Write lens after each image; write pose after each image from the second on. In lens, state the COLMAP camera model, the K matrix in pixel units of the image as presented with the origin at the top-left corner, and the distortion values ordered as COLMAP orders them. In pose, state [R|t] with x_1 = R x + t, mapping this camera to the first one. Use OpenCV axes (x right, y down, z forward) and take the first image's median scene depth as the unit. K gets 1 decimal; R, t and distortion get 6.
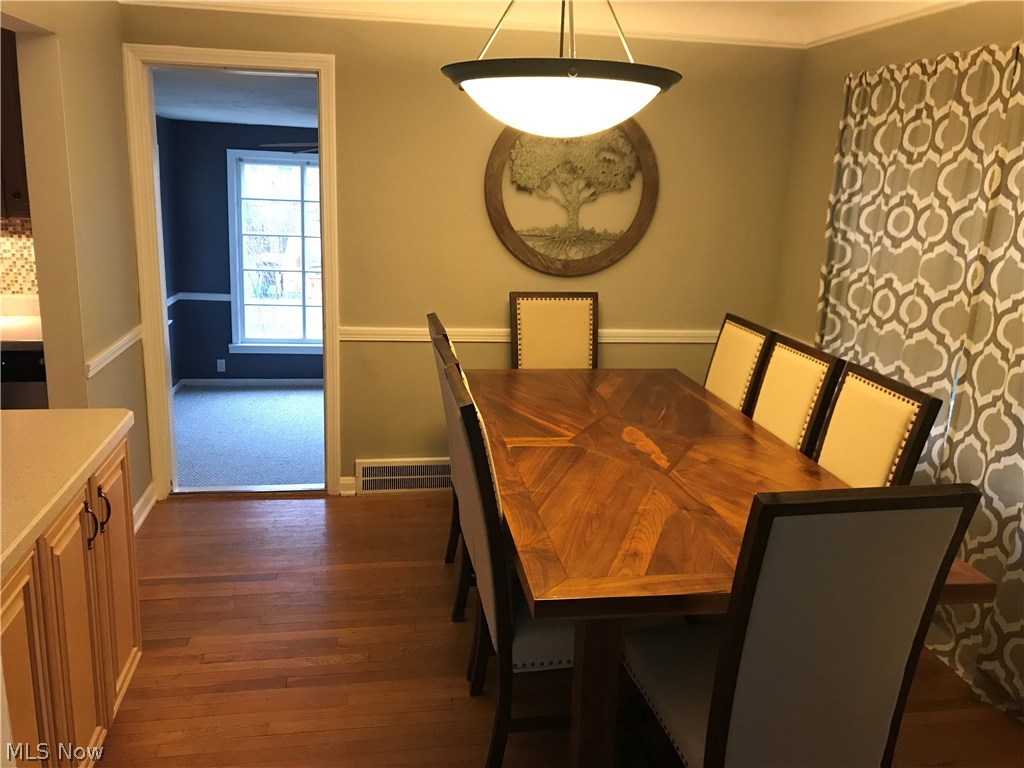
lens RADIAL K [[833.4, 0, 512.5], [0, 833.4, 378.7], [0, 0, 1]] dist [-0.002009, -0.019981]
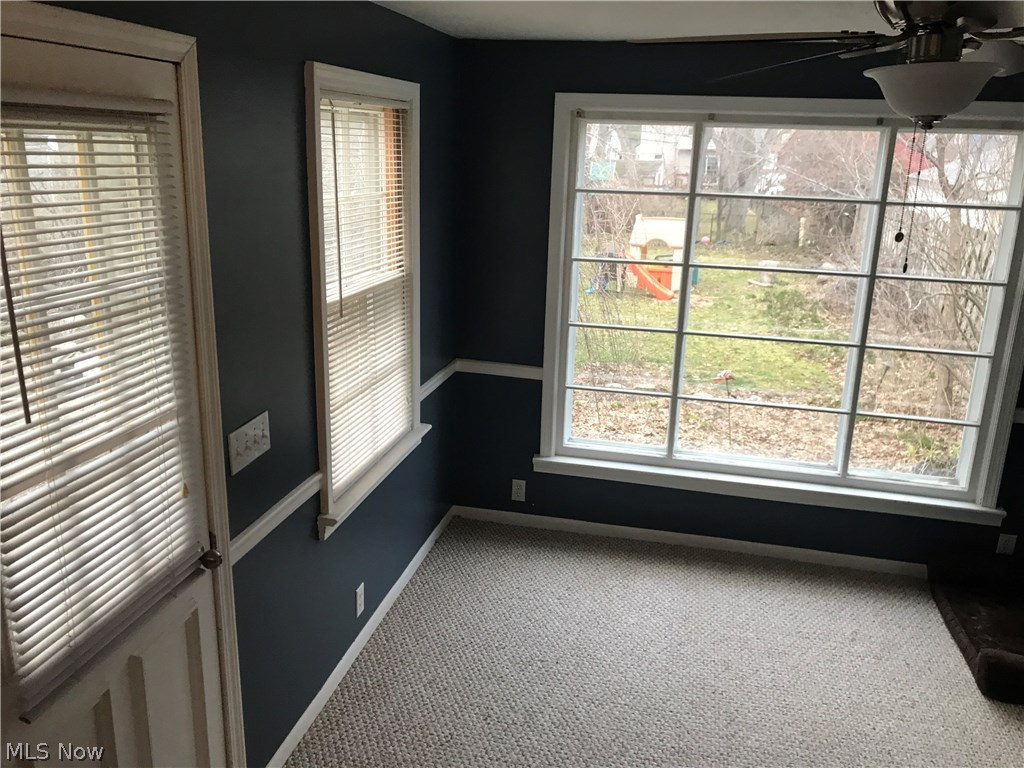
lens RADIAL K [[833.4, 0, 511.8], [0, 833.4, 382.5], [0, 0, 1]] dist [-0.002009, -0.019981]
pose [[0.922995, 0.090362, -0.374053, -0.153560], [-0.074030, 0.995578, 0.057834, -0.121009], [0.377624, -0.025690, 0.925602, 0.489683]]
